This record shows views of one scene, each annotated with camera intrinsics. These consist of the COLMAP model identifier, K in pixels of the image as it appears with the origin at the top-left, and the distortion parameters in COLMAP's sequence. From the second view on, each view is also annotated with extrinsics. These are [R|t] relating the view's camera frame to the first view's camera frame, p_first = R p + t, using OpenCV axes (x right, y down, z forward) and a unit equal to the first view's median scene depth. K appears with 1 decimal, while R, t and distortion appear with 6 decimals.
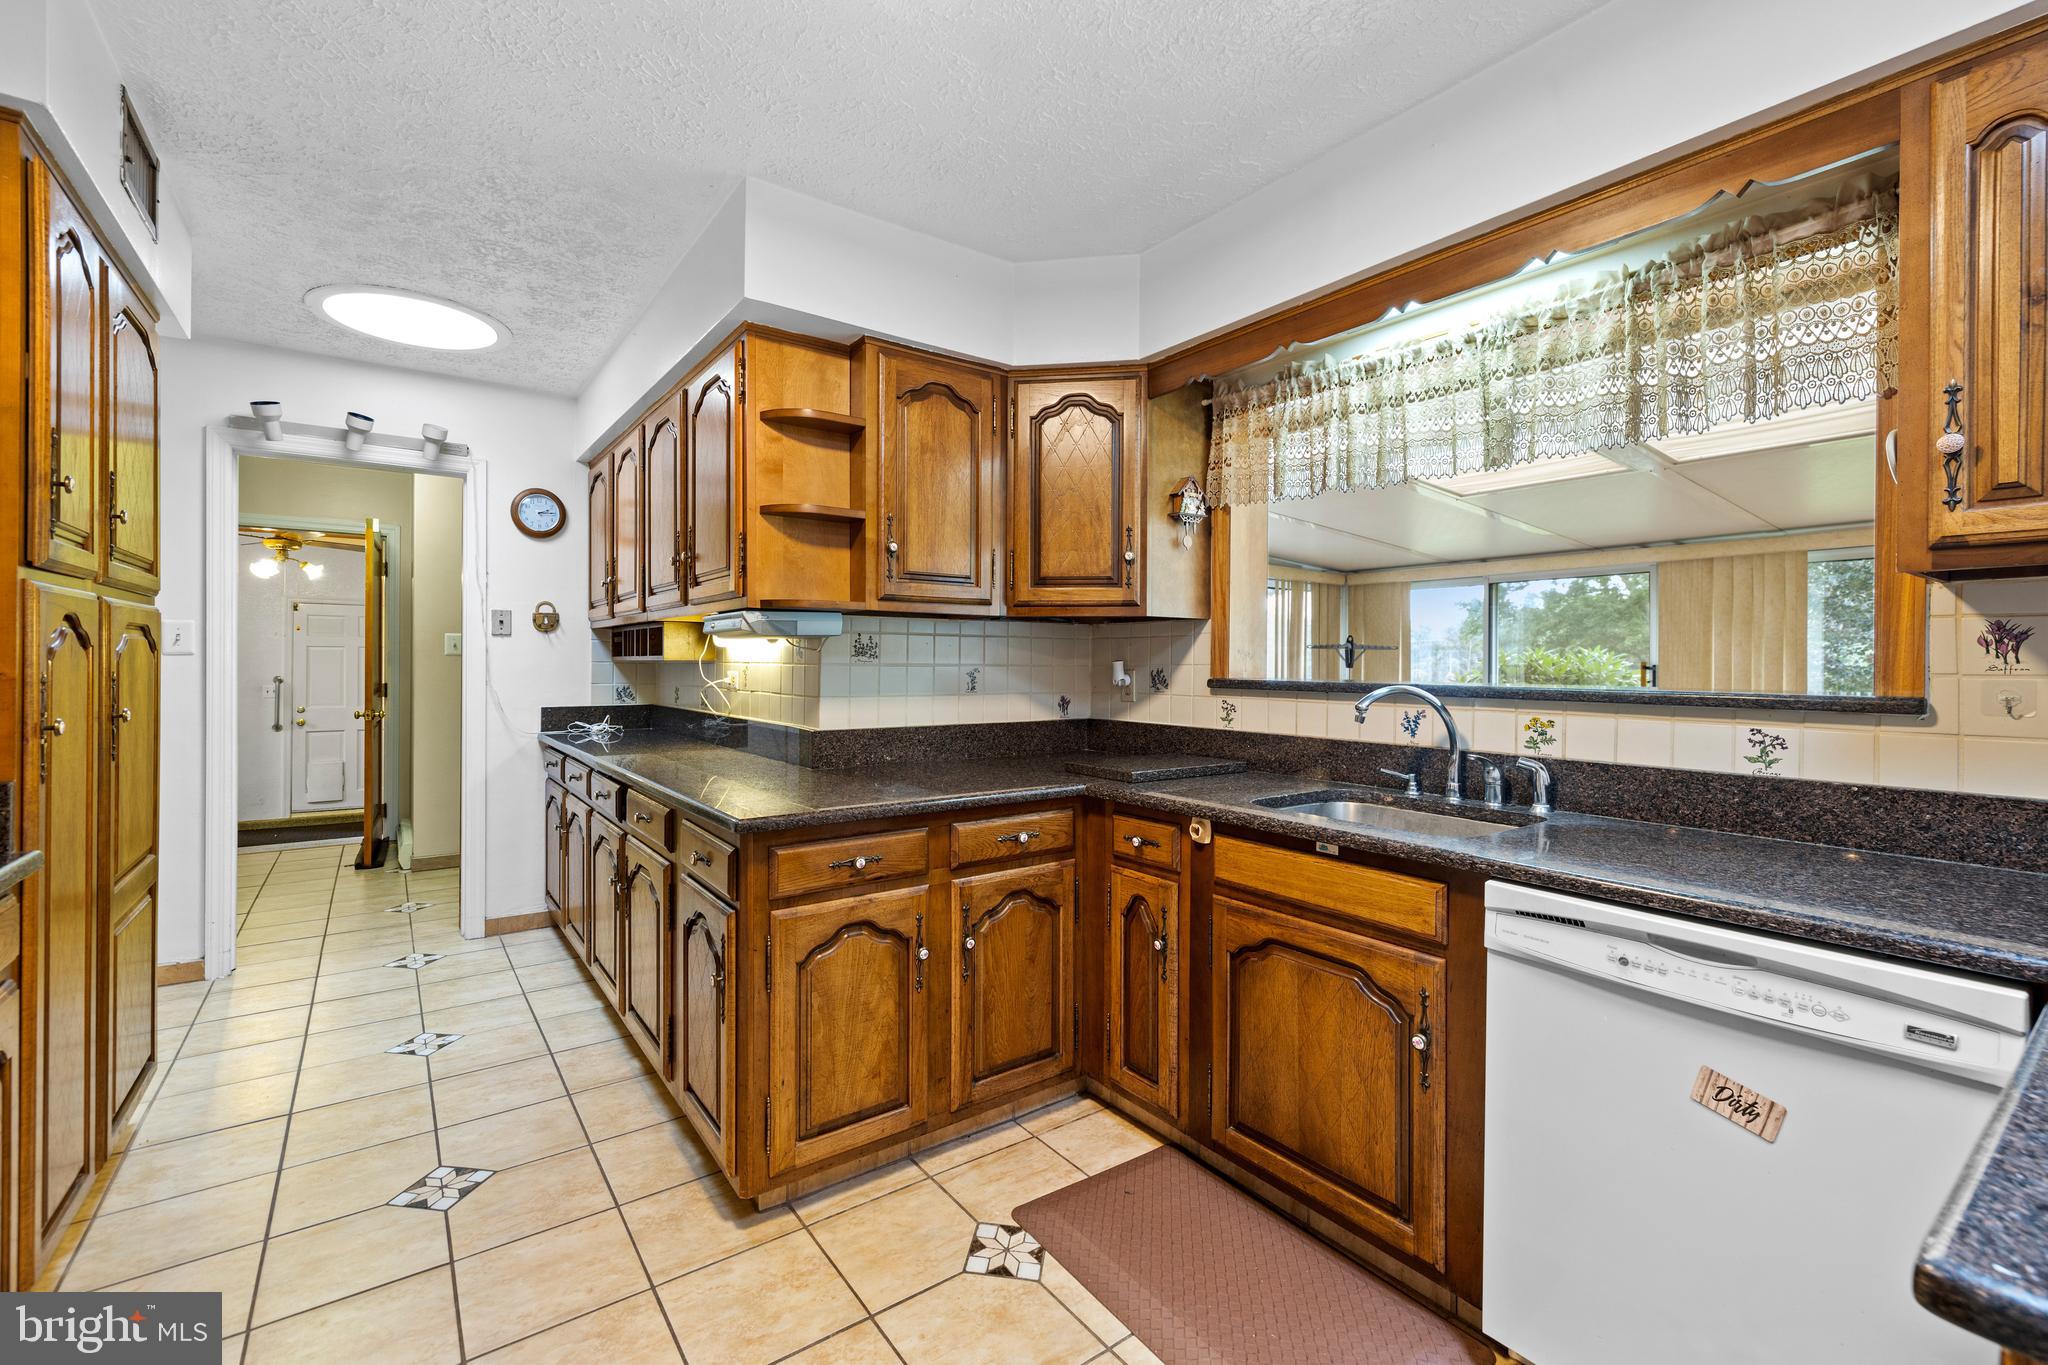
lens RADIAL K [[873.5, 0, 1012.5], [0, 873.5, 663.4], [0, 0, 1]] dist [0.000870, 0.000243]
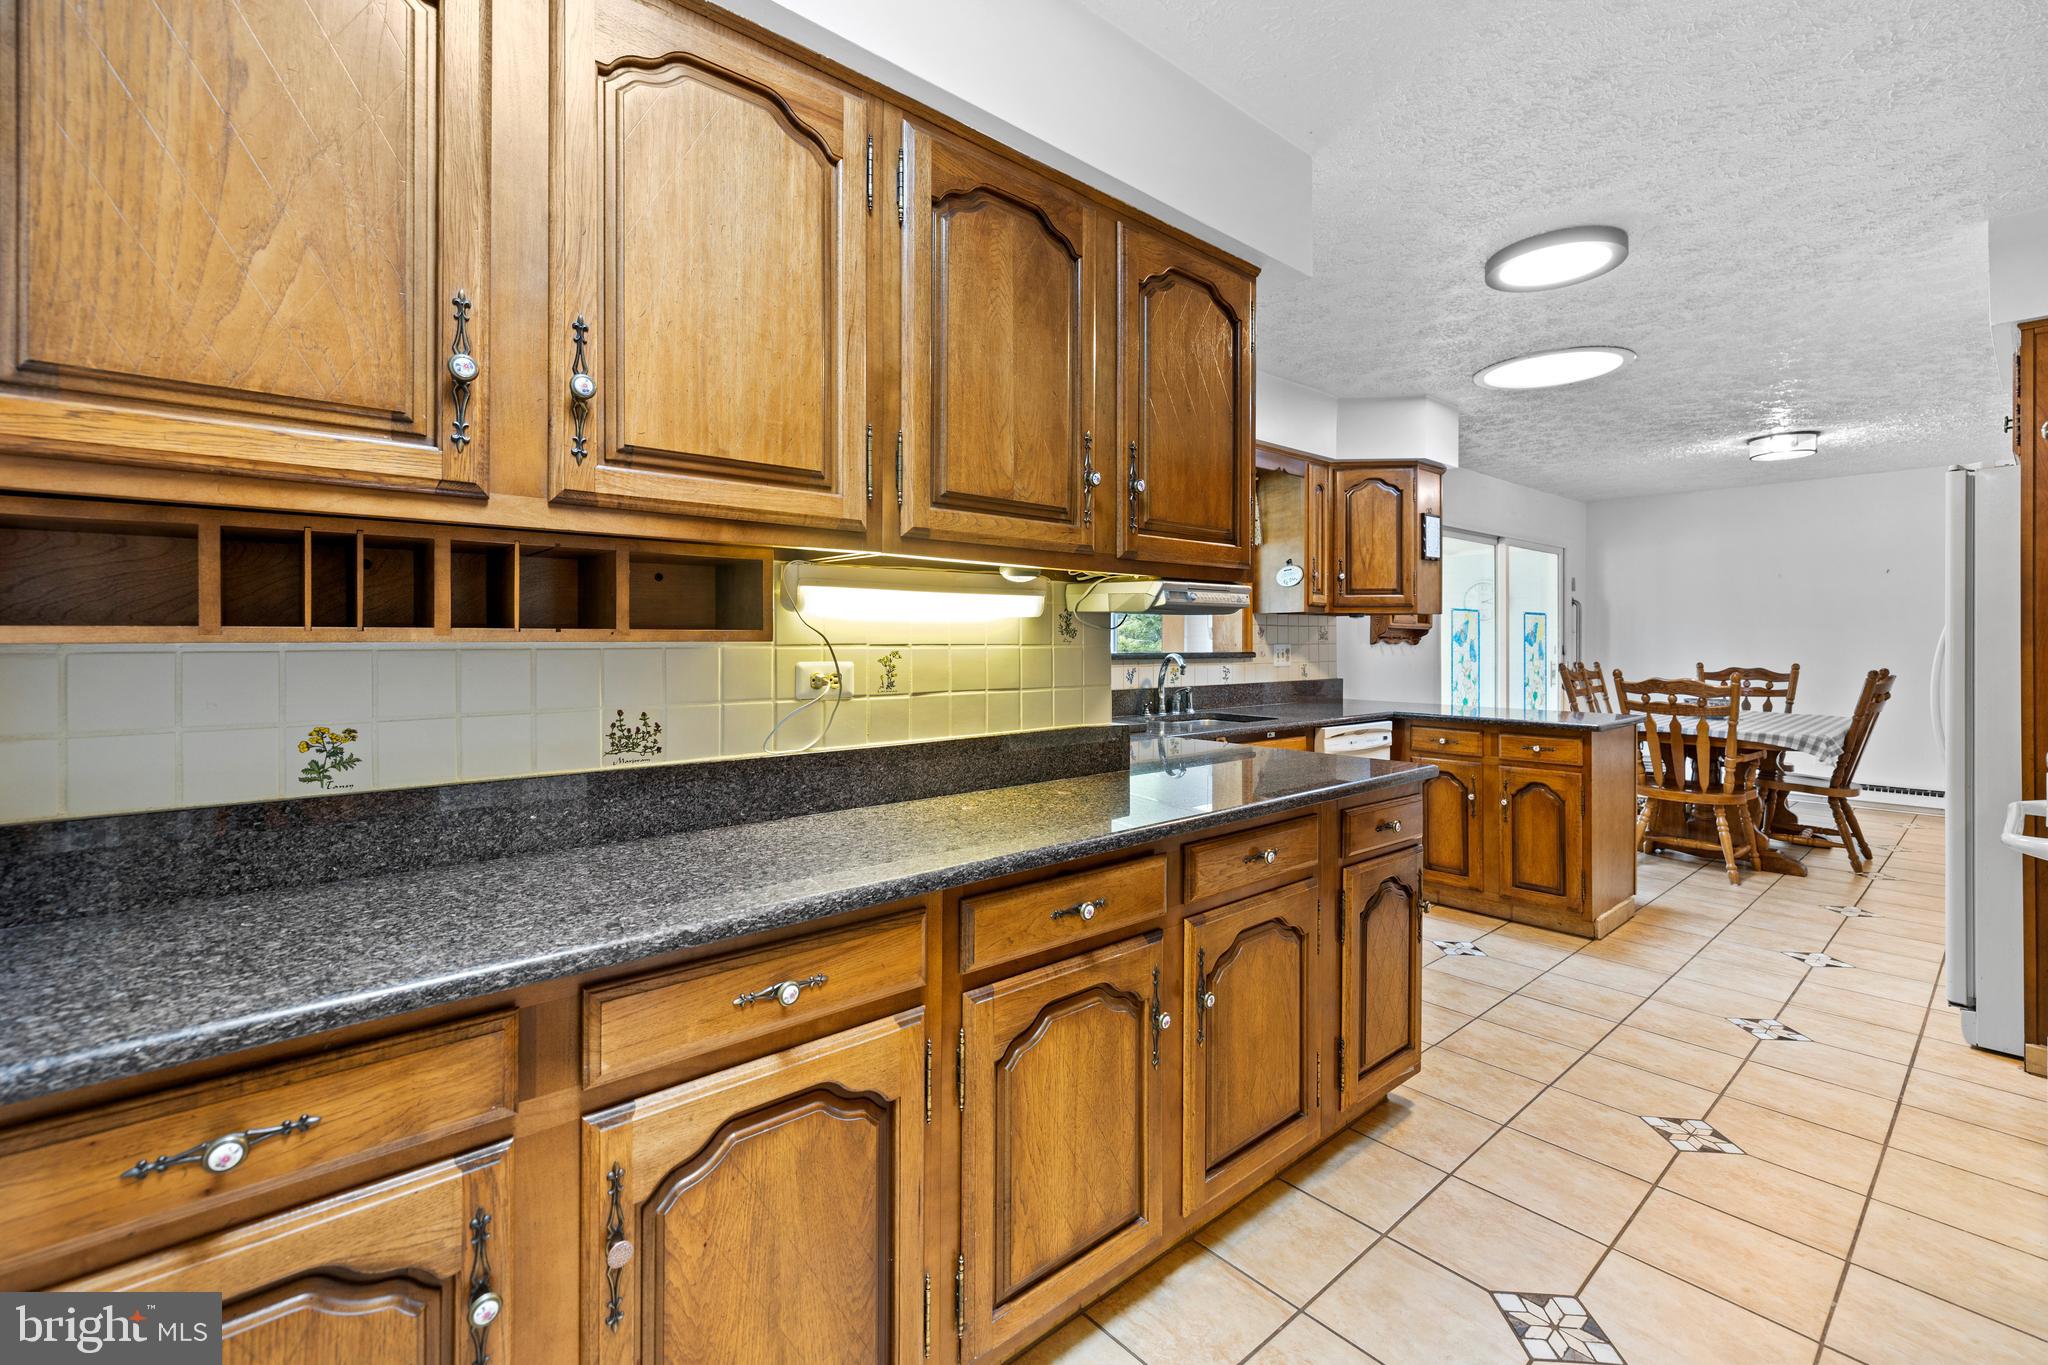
lens RADIAL K [[872.8, 0, 999.7], [0, 872.8, 639.9], [0, 0, 1]] dist [0.001350, 0.000159]
pose [[-0.069929, -0.005086, 0.997539, -1.221243], [-0.000571, 0.999987, 0.005058, -0.010130], [-0.997552, -0.000216, -0.069931, 1.361062]]
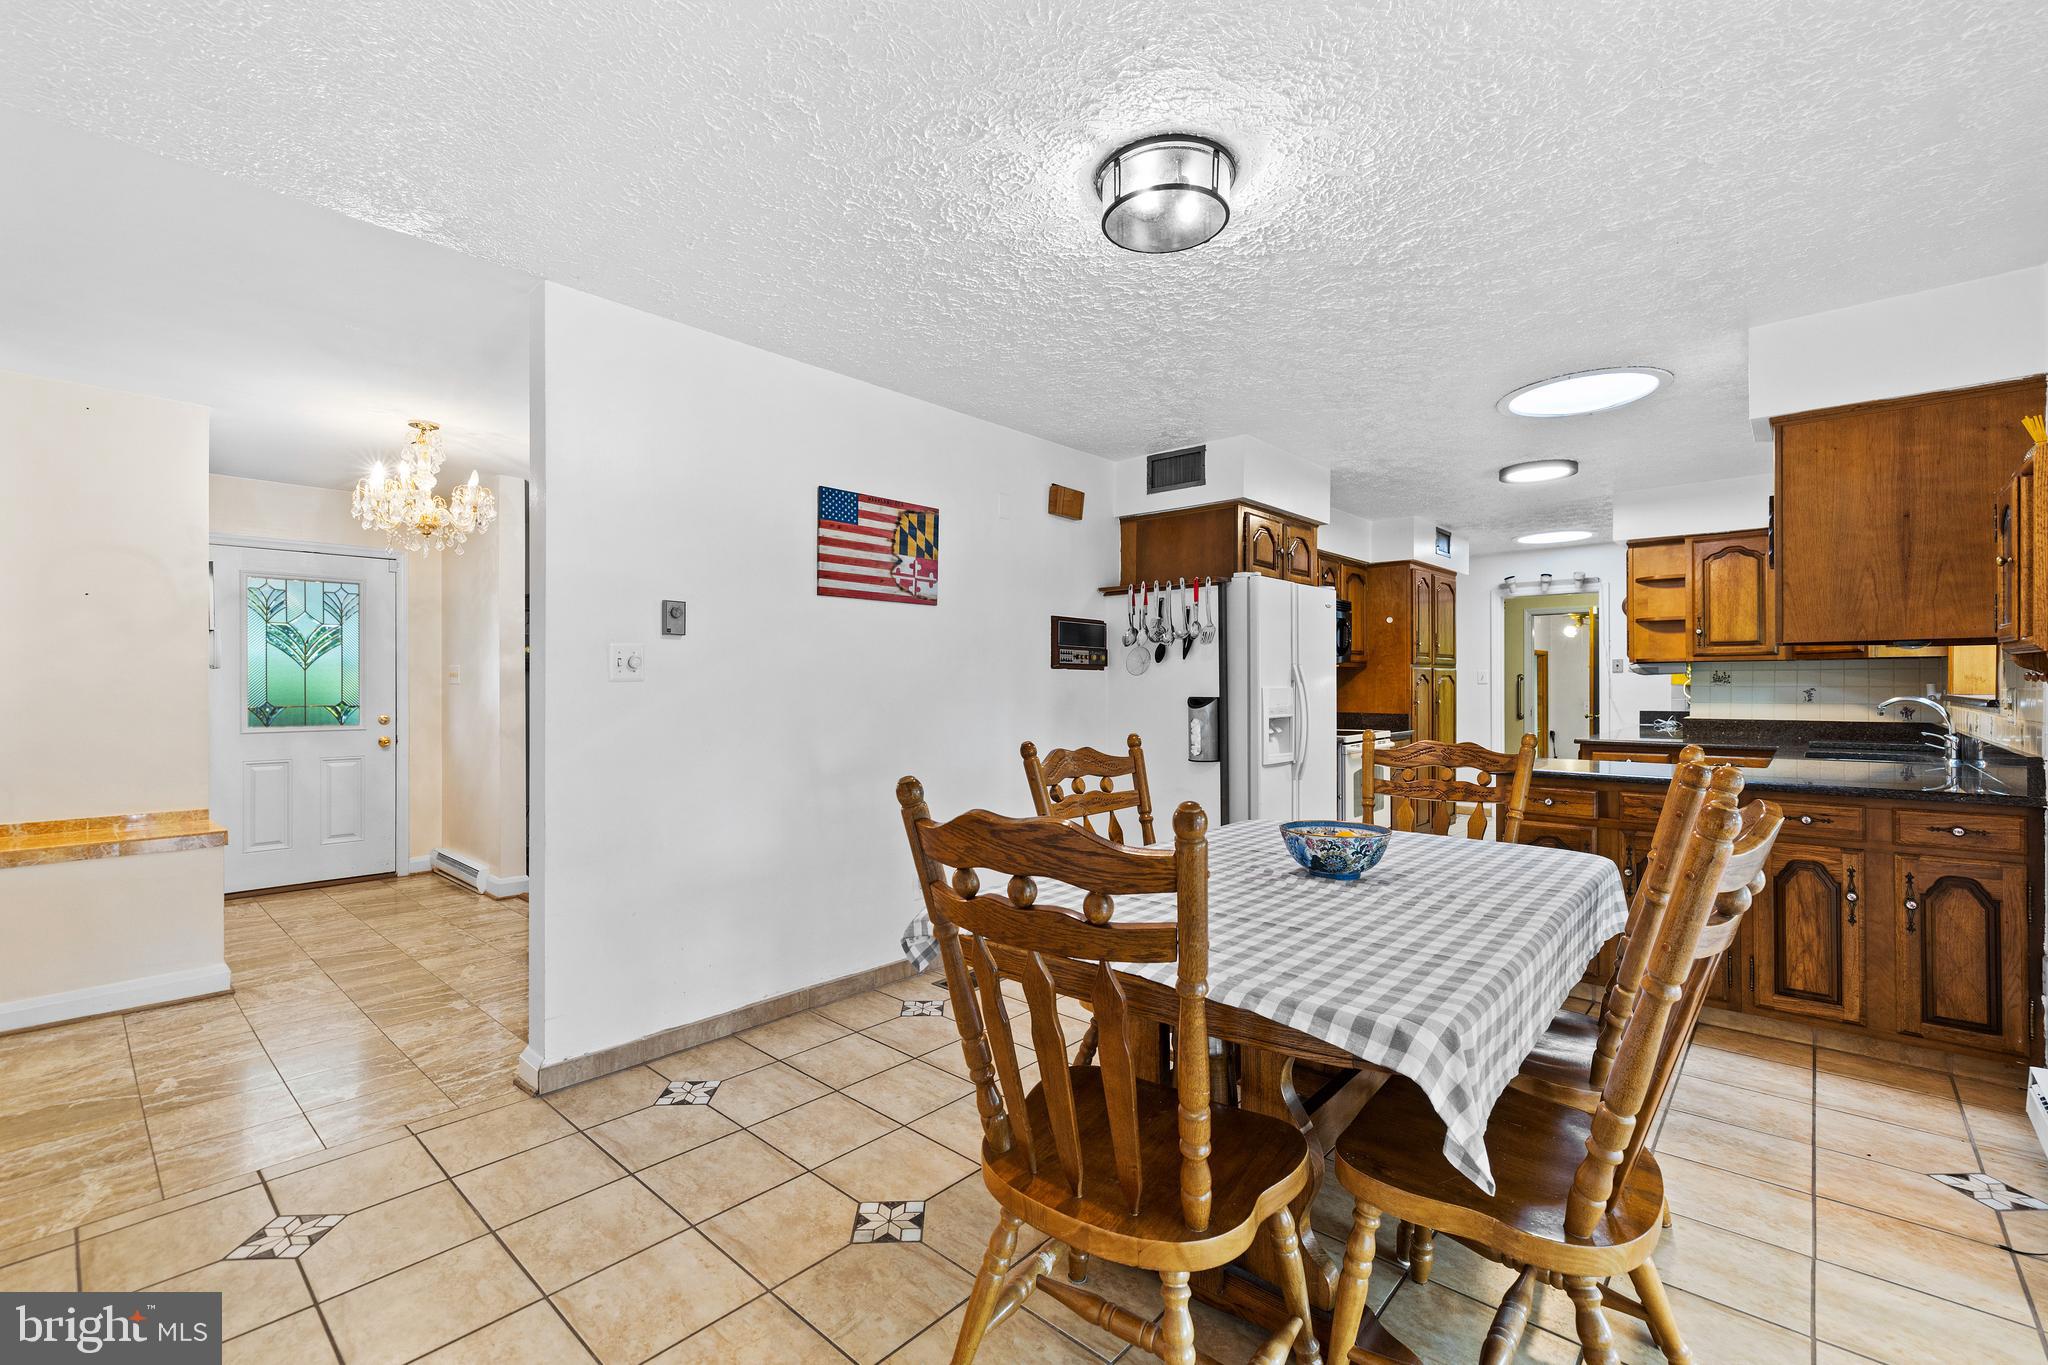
lens RADIAL K [[881.1, 0, 1007.3], [0, 881.1, 682.0], [0, 0, 1]] dist [0.000920, 0.000094]
pose [[0.197854, -0.011075, -0.980169, 1.753795], [0.001902, 0.999939, -0.010914, 0.011690], [0.980230, 0.000295, 0.197863, -1.162991]]
